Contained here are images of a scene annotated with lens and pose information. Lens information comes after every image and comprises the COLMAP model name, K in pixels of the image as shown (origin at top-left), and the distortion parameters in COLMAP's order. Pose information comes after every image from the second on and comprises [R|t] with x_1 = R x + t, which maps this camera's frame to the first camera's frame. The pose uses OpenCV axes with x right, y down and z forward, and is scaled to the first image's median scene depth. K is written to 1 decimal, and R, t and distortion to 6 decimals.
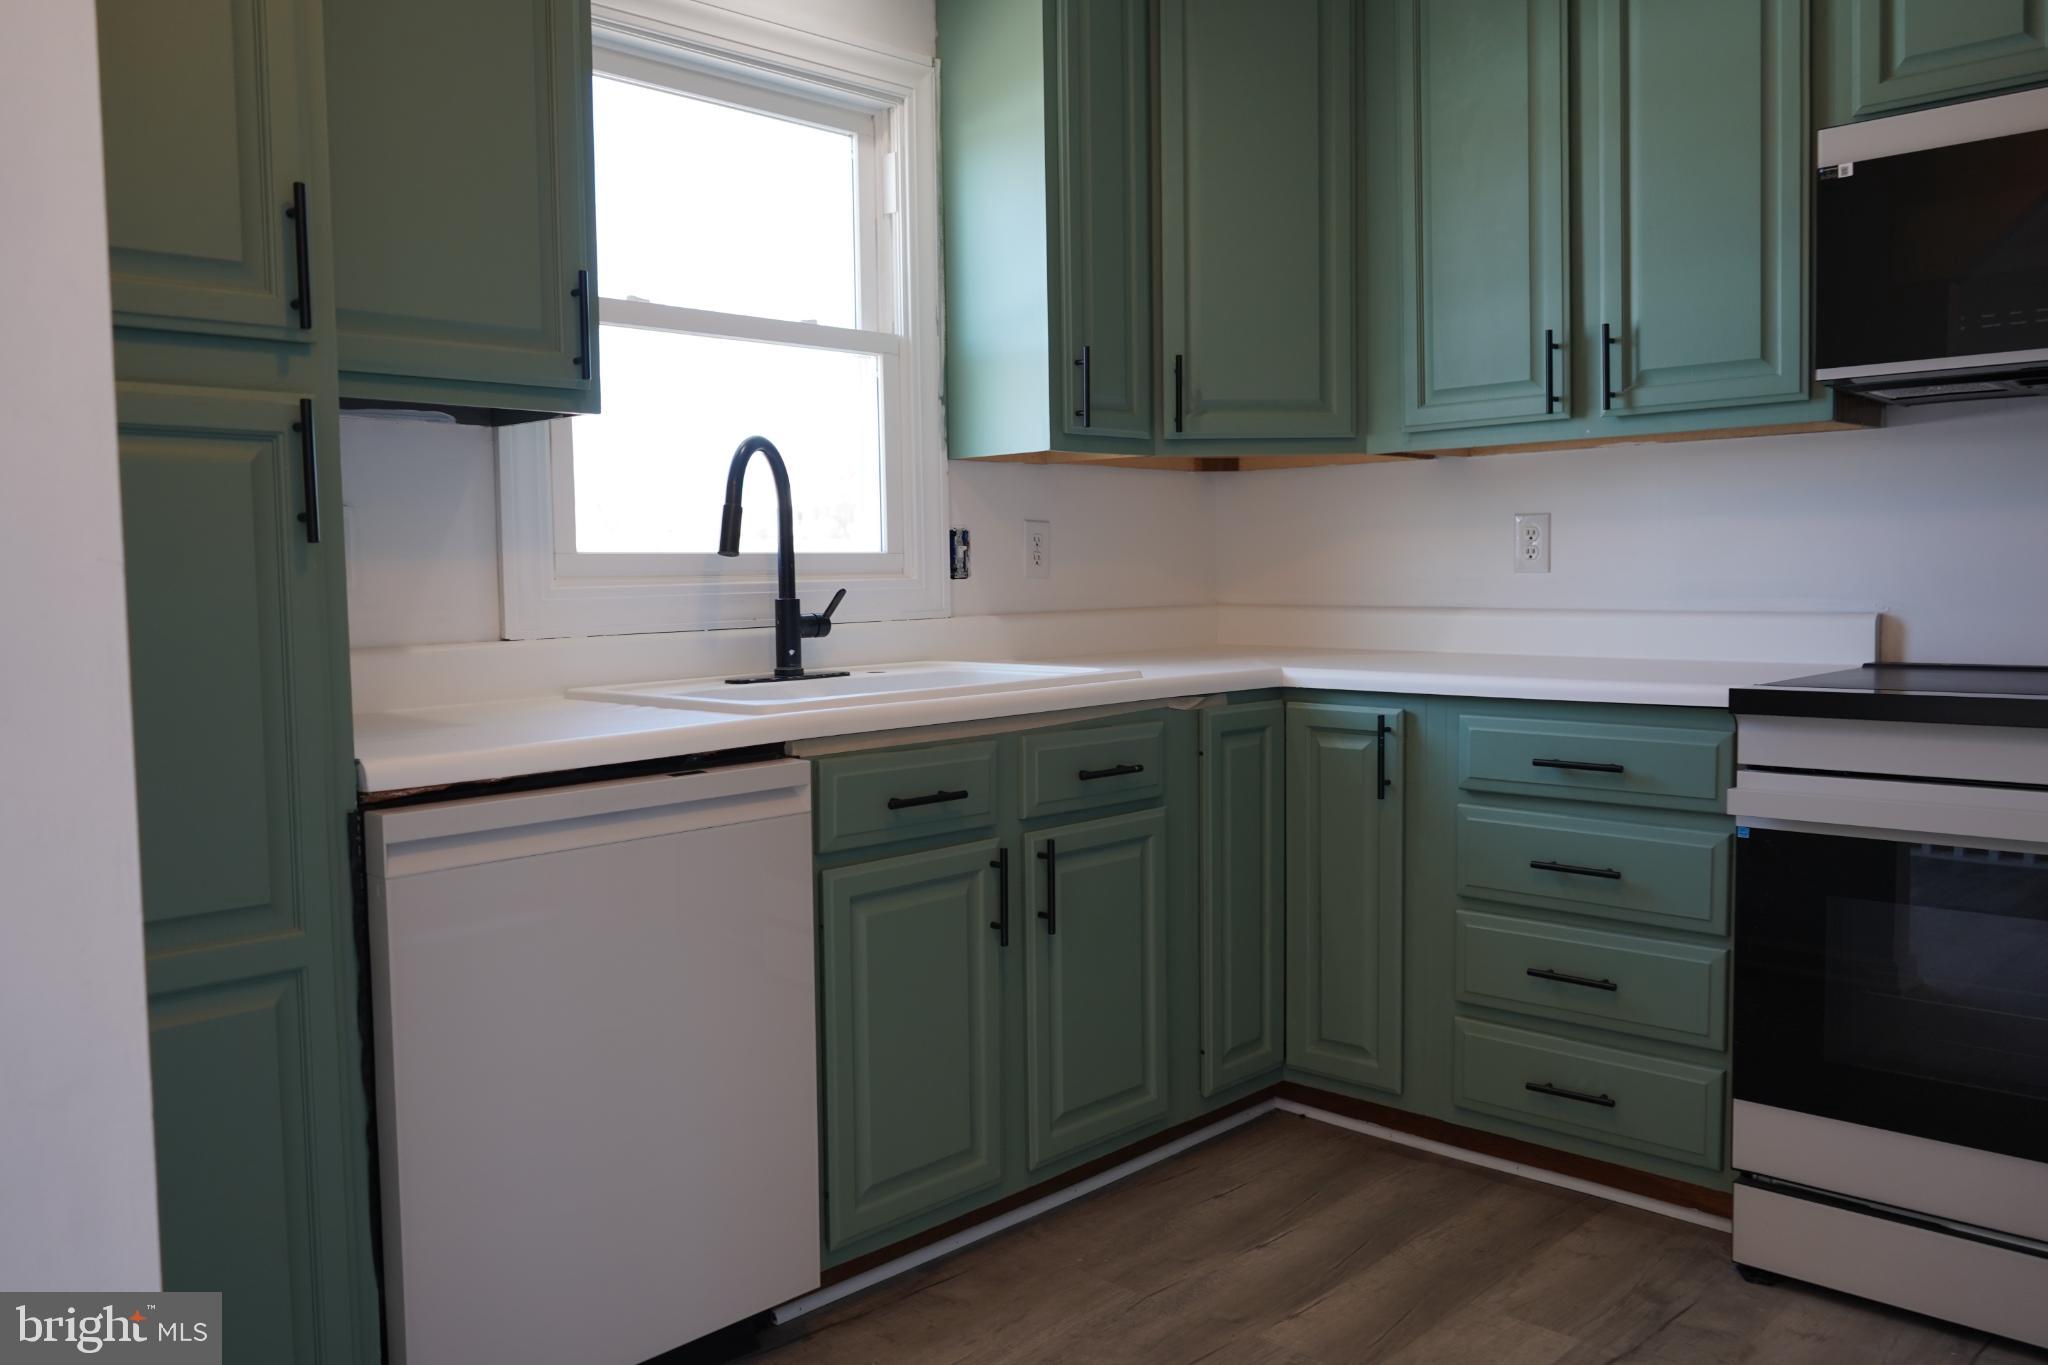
lens RADIAL K [[1636.4, 0, 1027.2], [0, 1636.4, 674.6], [0, 0, 1]] dist [-0.009447, 0.015076]
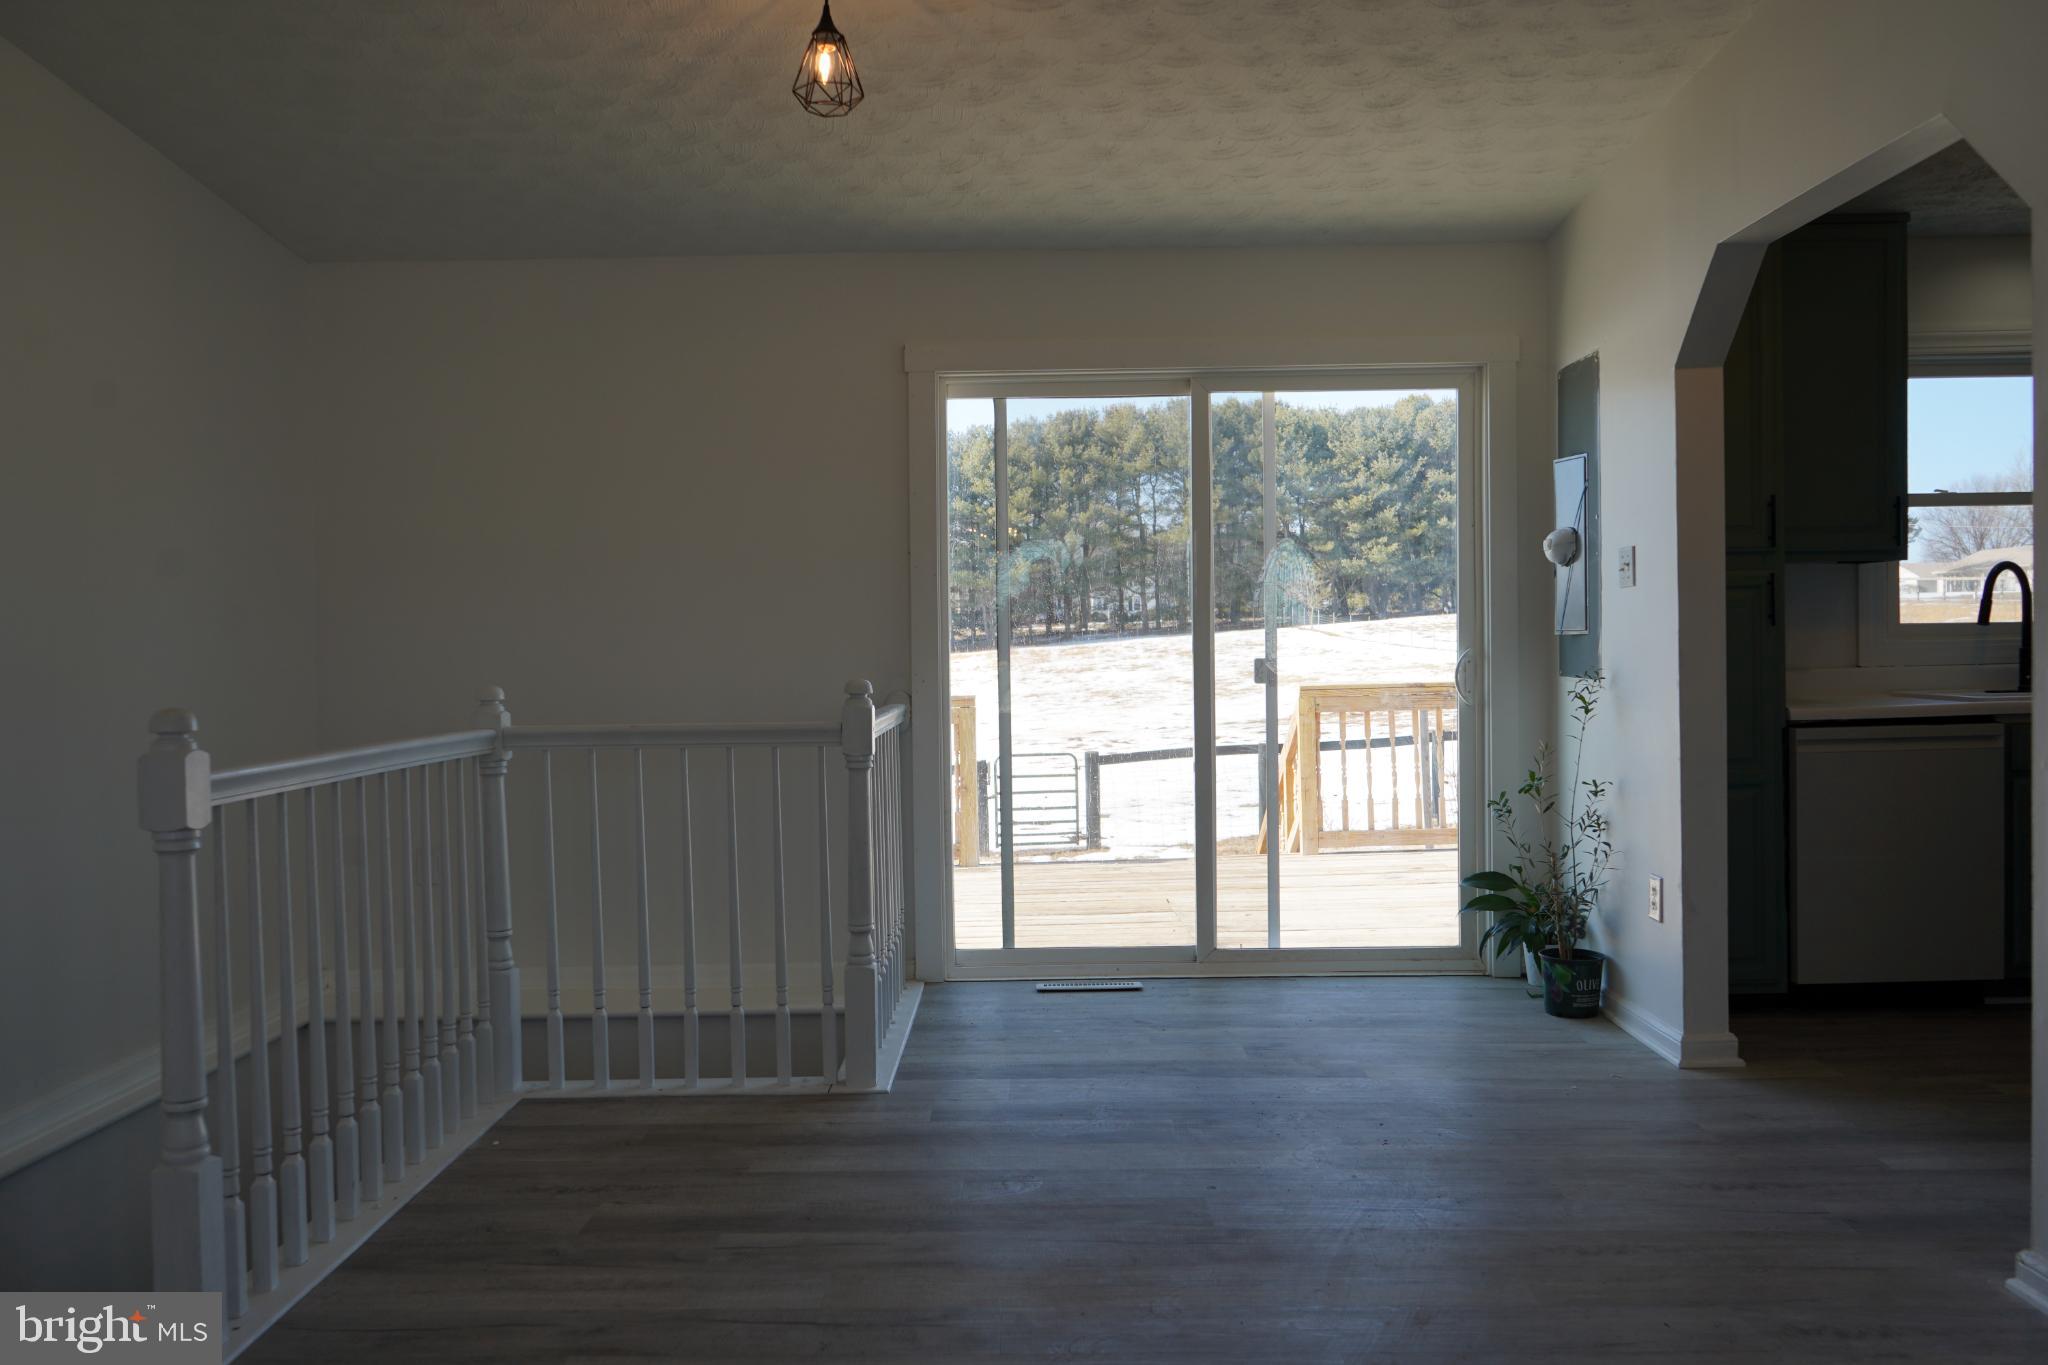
lens RADIAL K [[1636.4, 0, 1034.5], [0, 1636.4, 679.7], [0, 0, 1]] dist [-0.009447, 0.015076]
pose [[0.683010, 0.021364, -0.730096, 0.599187], [-0.038653, 0.999229, -0.006921, 0.064177], [0.729385, 0.032948, 0.683309, -1.477562]]
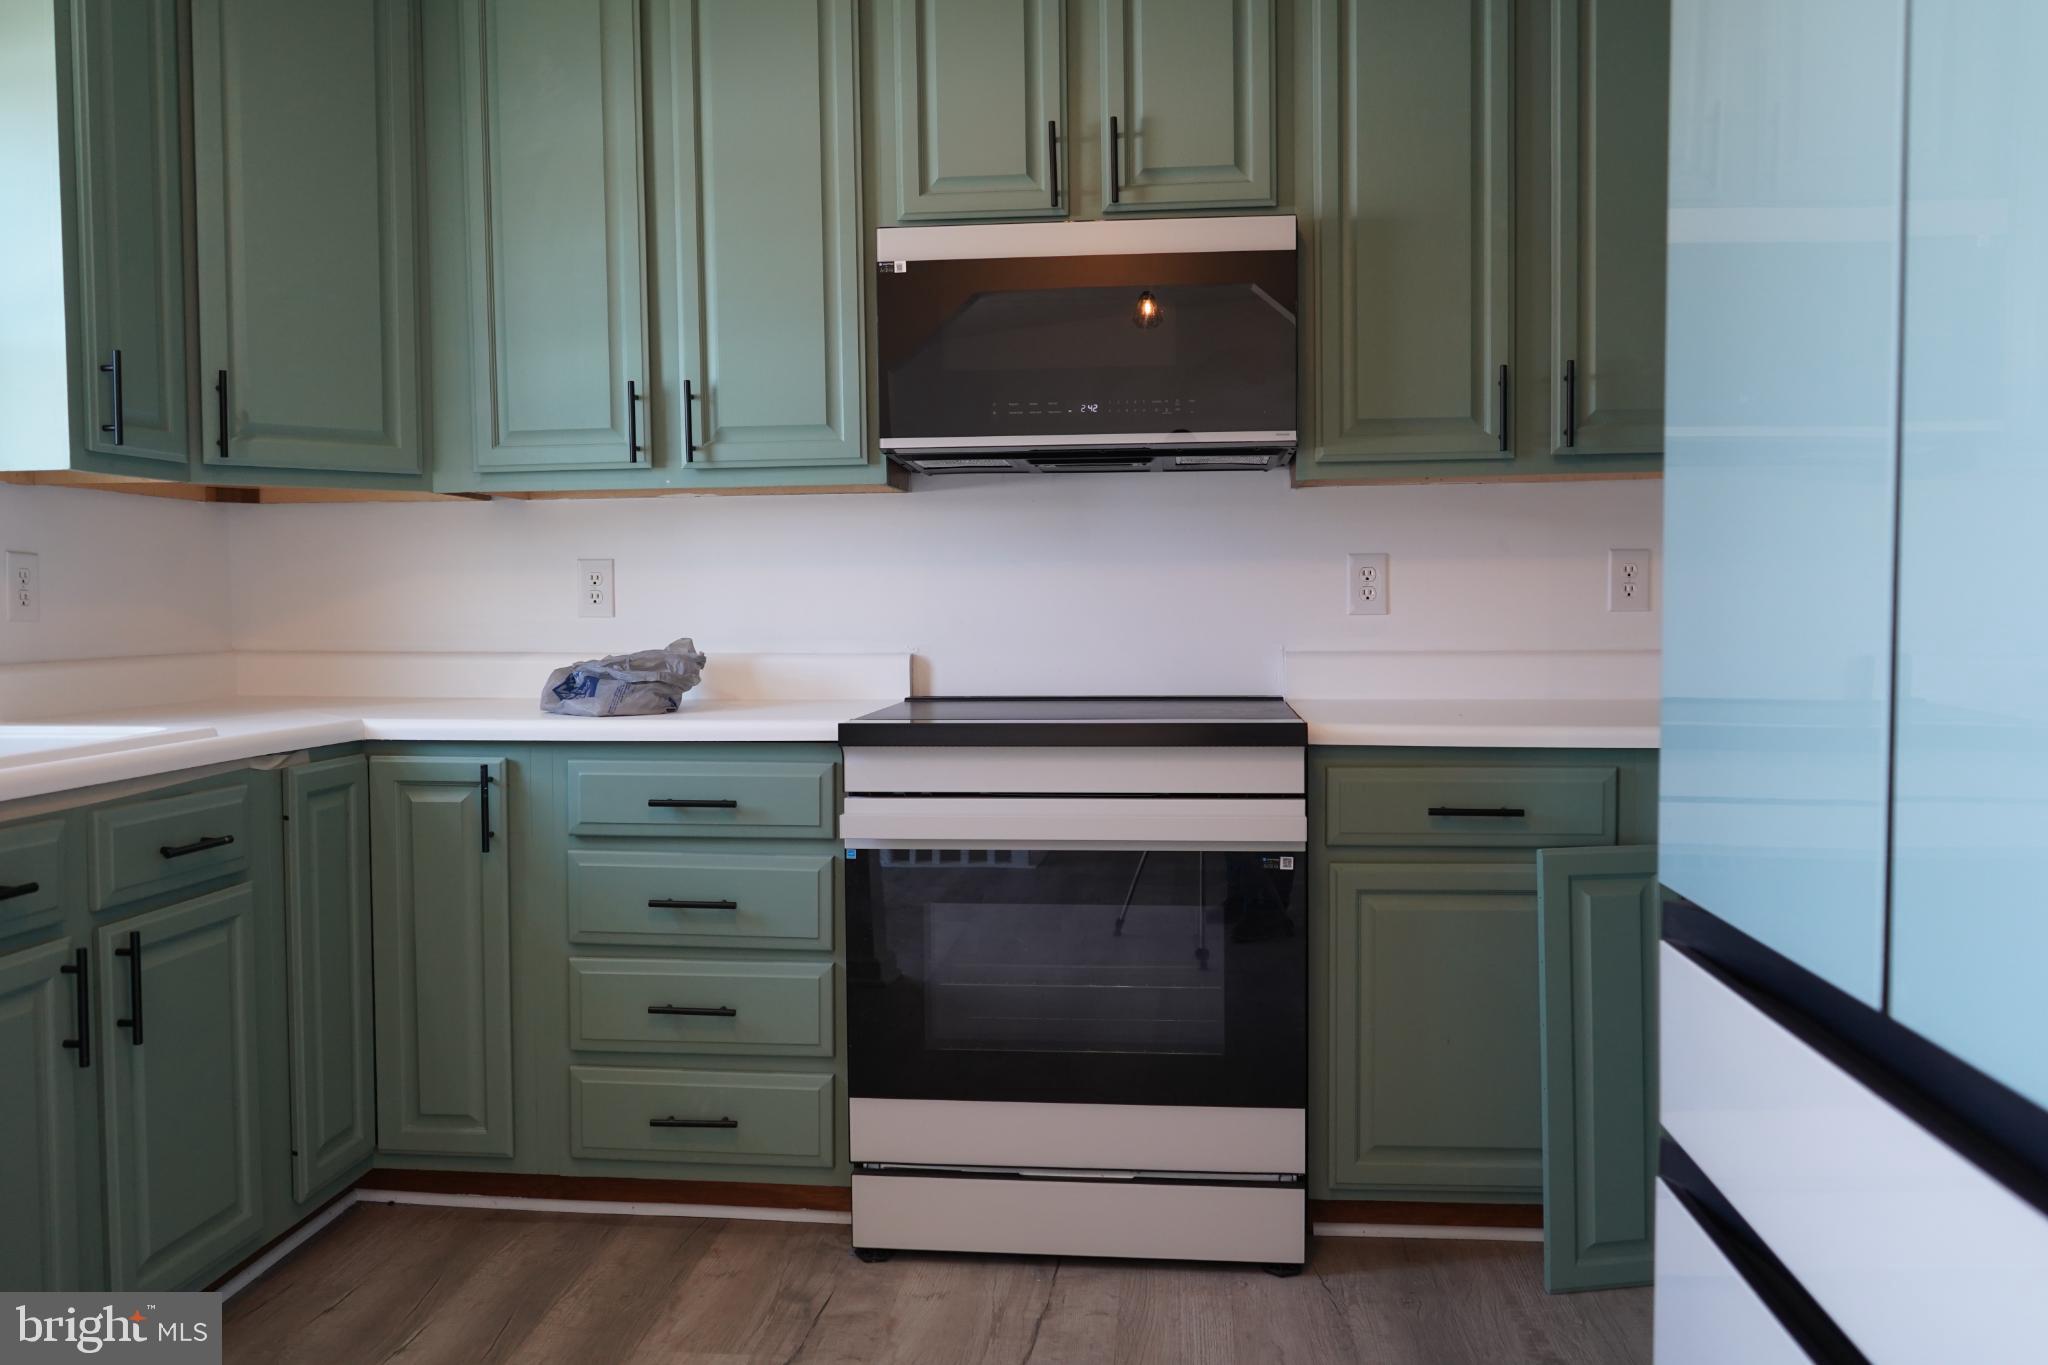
lens RADIAL K [[1636.4, 0, 1017.5], [0, 1636.4, 674.6], [0, 0, 1]] dist [-0.009447, 0.015076]
pose [[0.791510, -0.017535, 0.610905, -0.126292], [0.034057, 0.999301, -0.015442, -0.002784], [-0.610207, 0.033029, 0.791554, 0.048679]]
